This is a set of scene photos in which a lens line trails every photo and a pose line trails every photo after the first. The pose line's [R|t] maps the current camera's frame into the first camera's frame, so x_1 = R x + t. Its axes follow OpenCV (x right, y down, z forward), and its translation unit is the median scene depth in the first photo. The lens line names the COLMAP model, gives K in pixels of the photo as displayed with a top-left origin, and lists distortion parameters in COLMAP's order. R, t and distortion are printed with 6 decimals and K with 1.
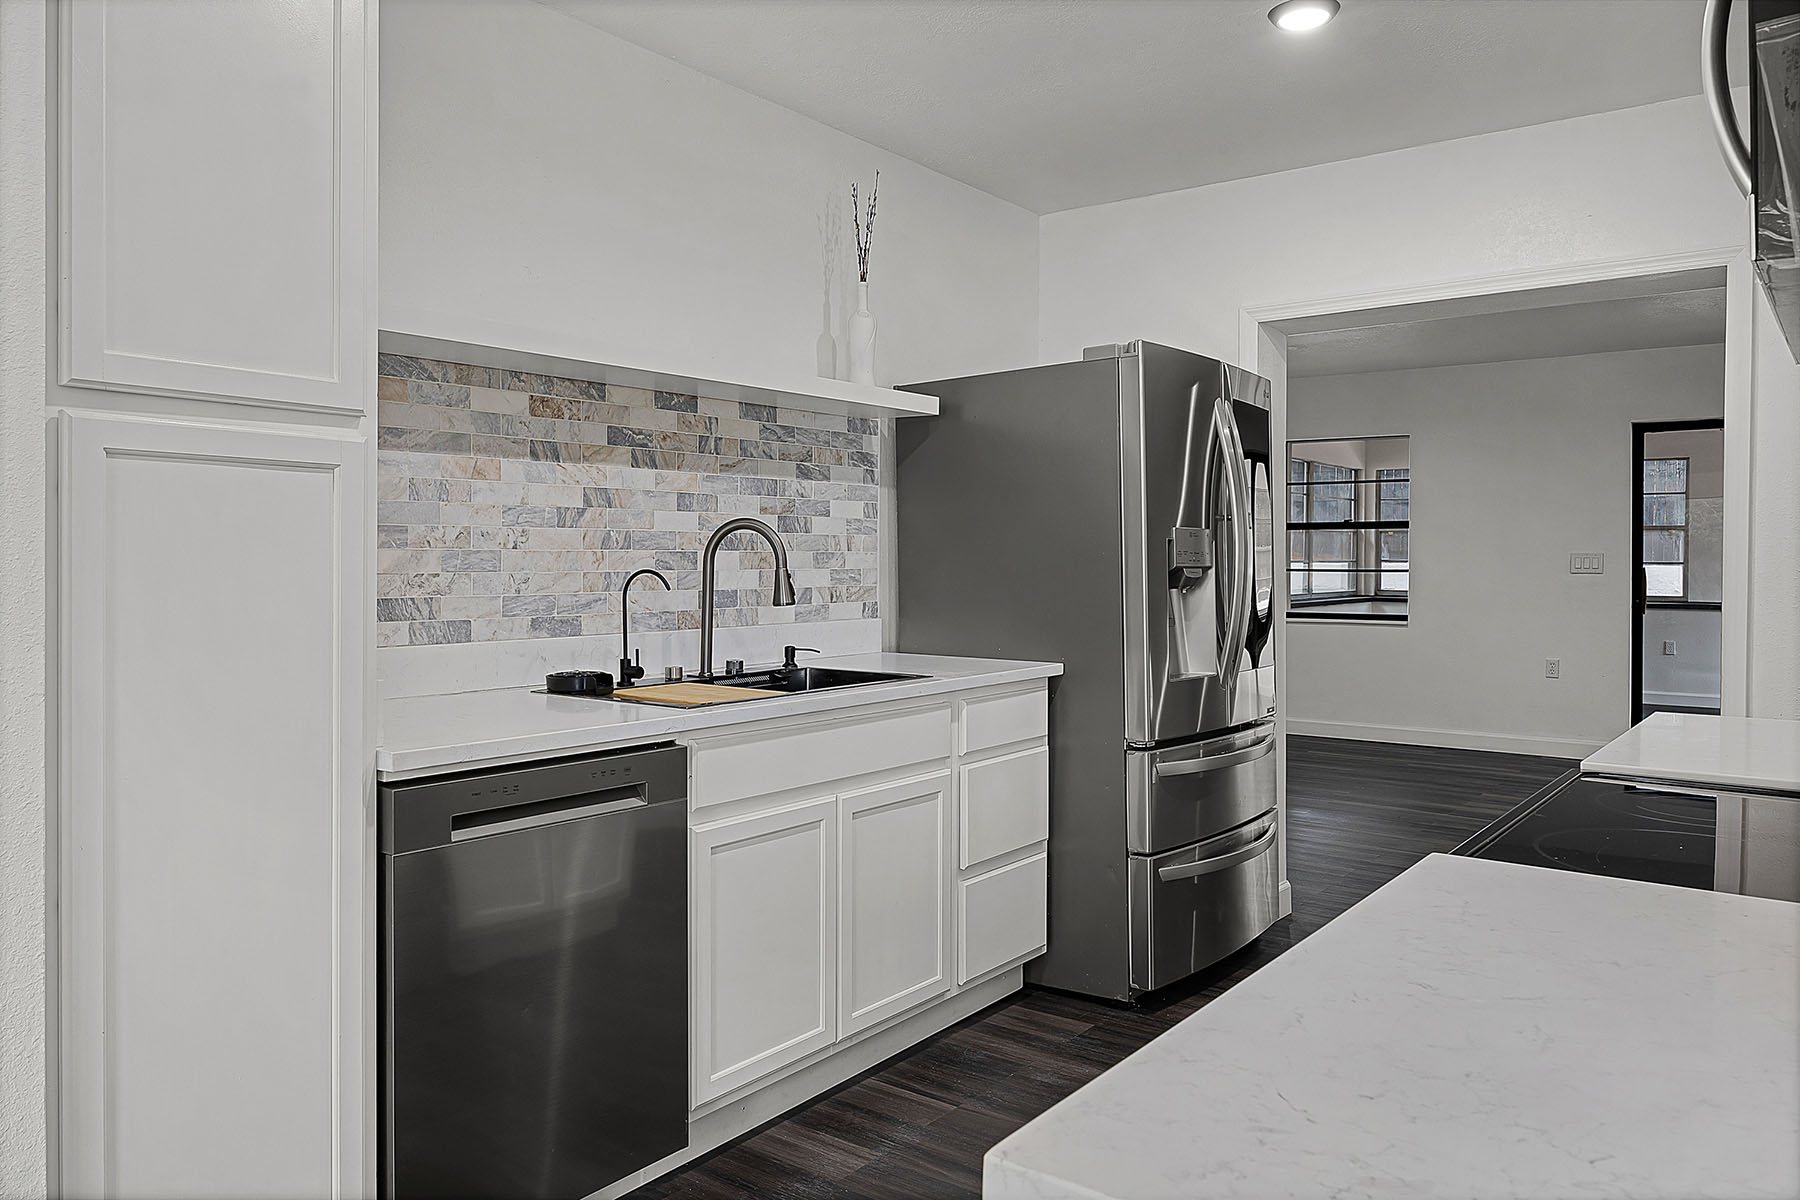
lens RADIAL K [[1304.0, 0, 891.2], [0, 1304.0, 584.9], [0, 0, 1]] dist [-0.006148, -0.001363]
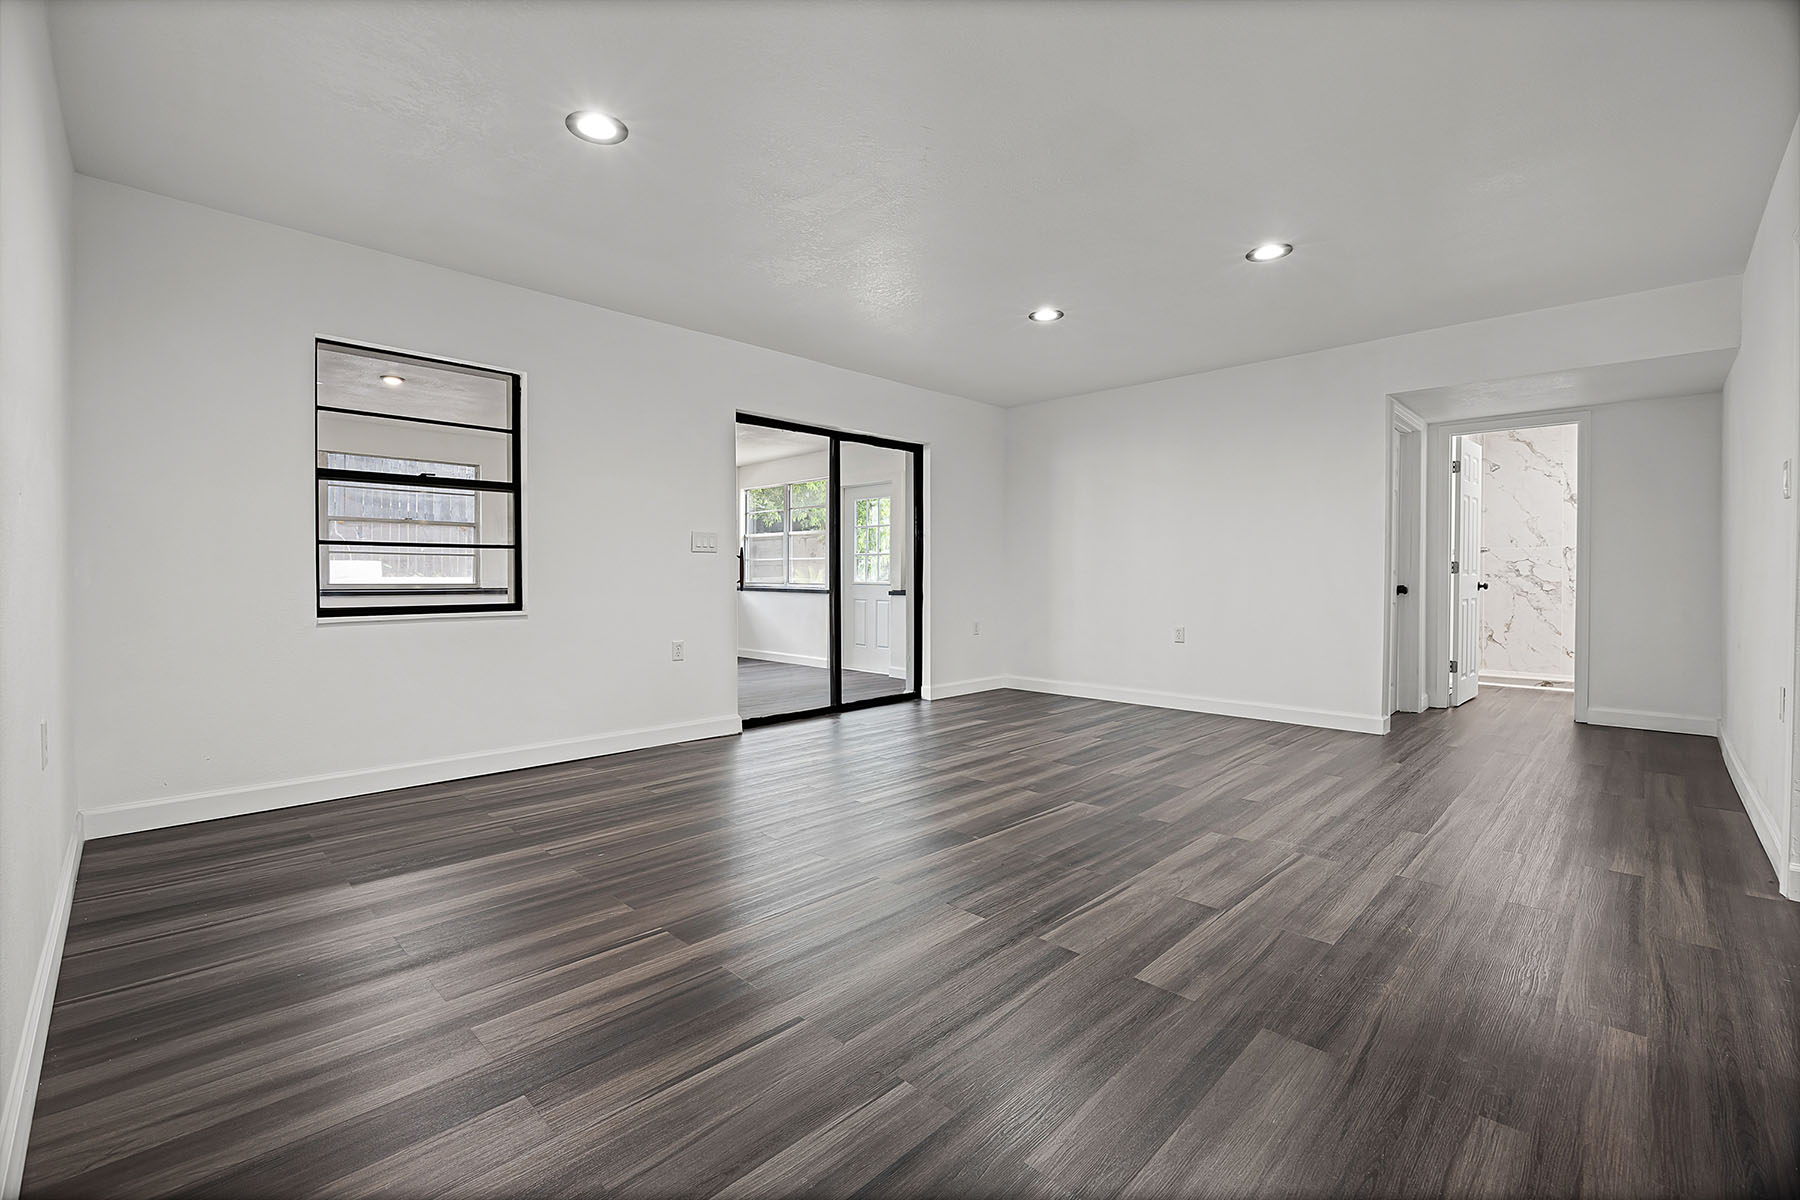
lens RADIAL K [[765.4, 0, 897.8], [0, 765.4, 584.2], [0, 0, 1]] dist [-0.002327, -0.000330]
pose [[0.134164, -0.017378, 0.990807, -0.070291], [0.020393, 0.999683, 0.014773, 0.024538], [-0.990749, 0.018223, 0.134476, 1.871221]]
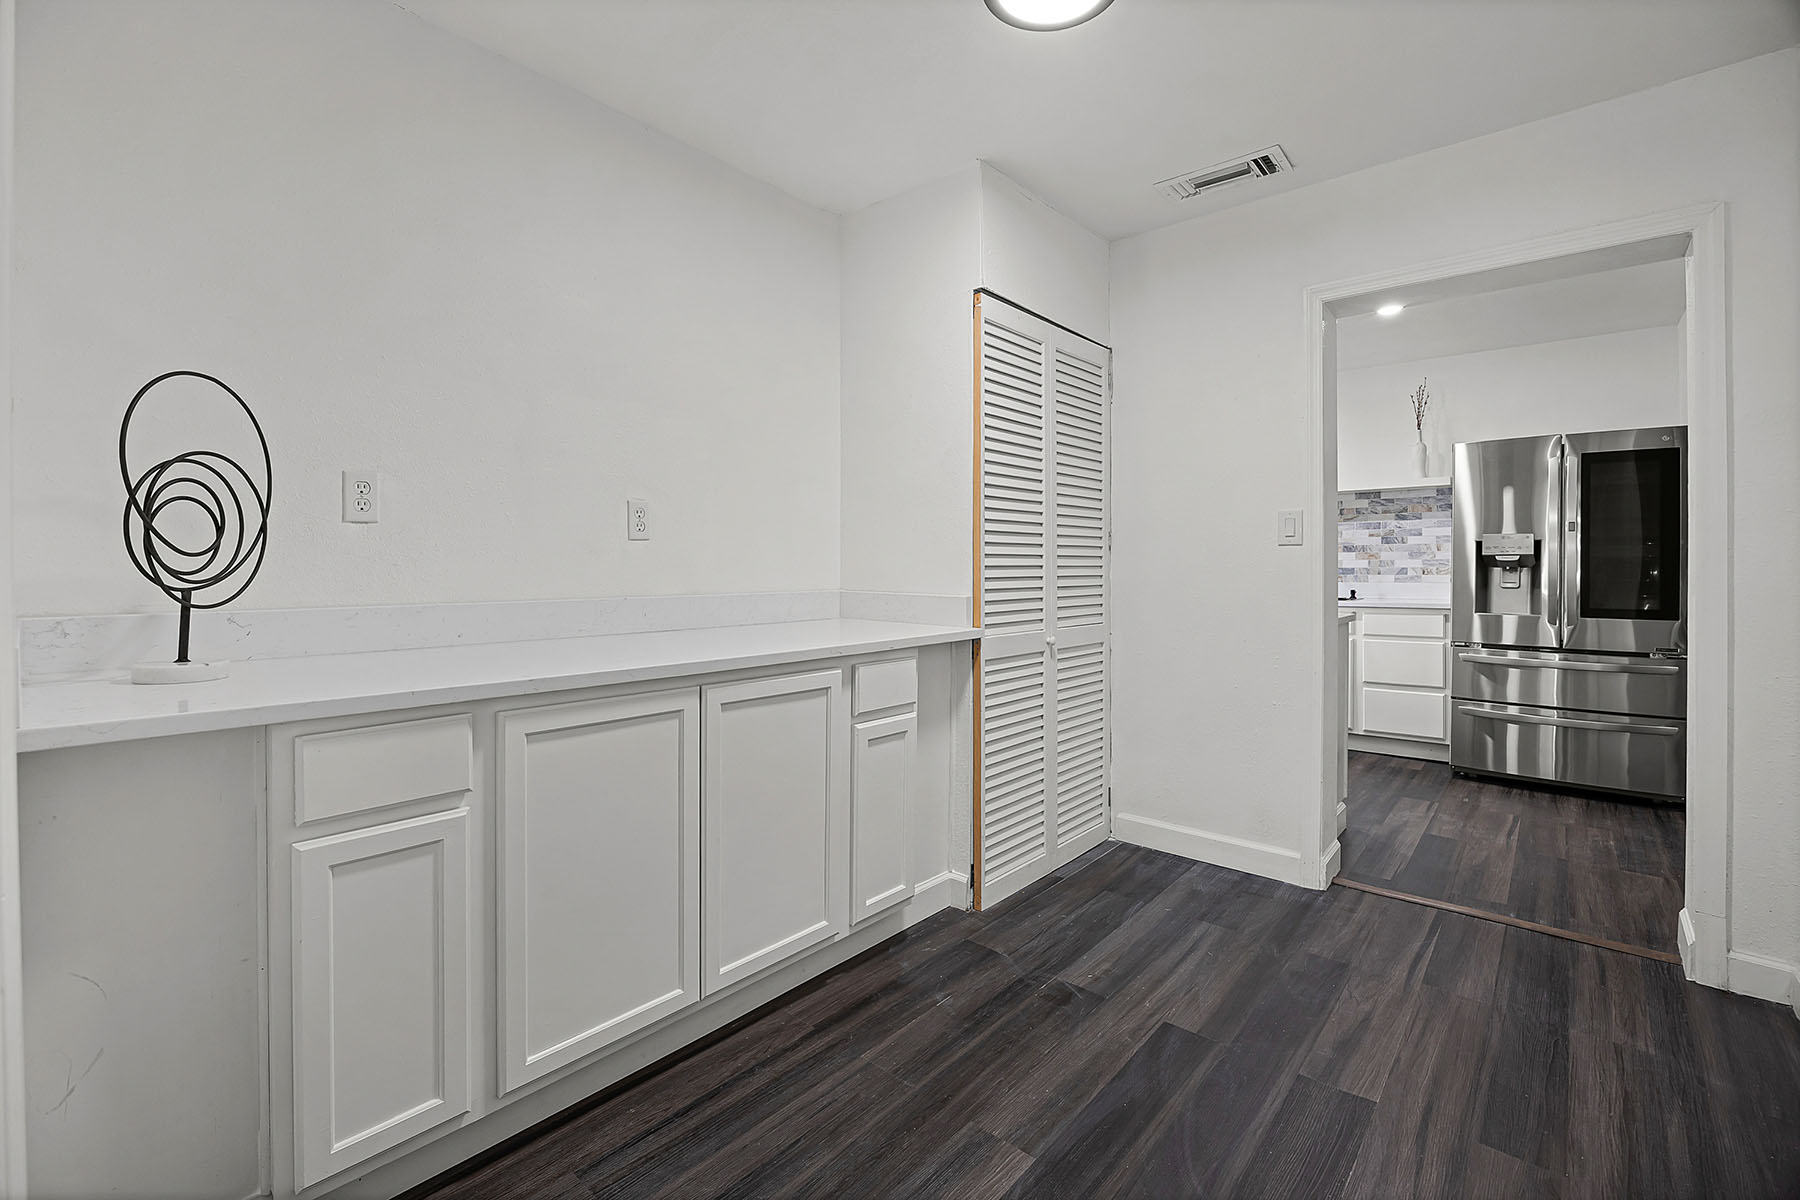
lens RADIAL K [[794.8, 0, 897.5], [0, 794.8, 572.0], [0, 0, 1]] dist [-0.007279, -0.000227]
pose [[-0.075300, 0.001227, -0.997160, 1.565961], [-0.021438, 0.999766, 0.002850, 0.028192], [0.996930, 0.021592, -0.075256, 0.250182]]
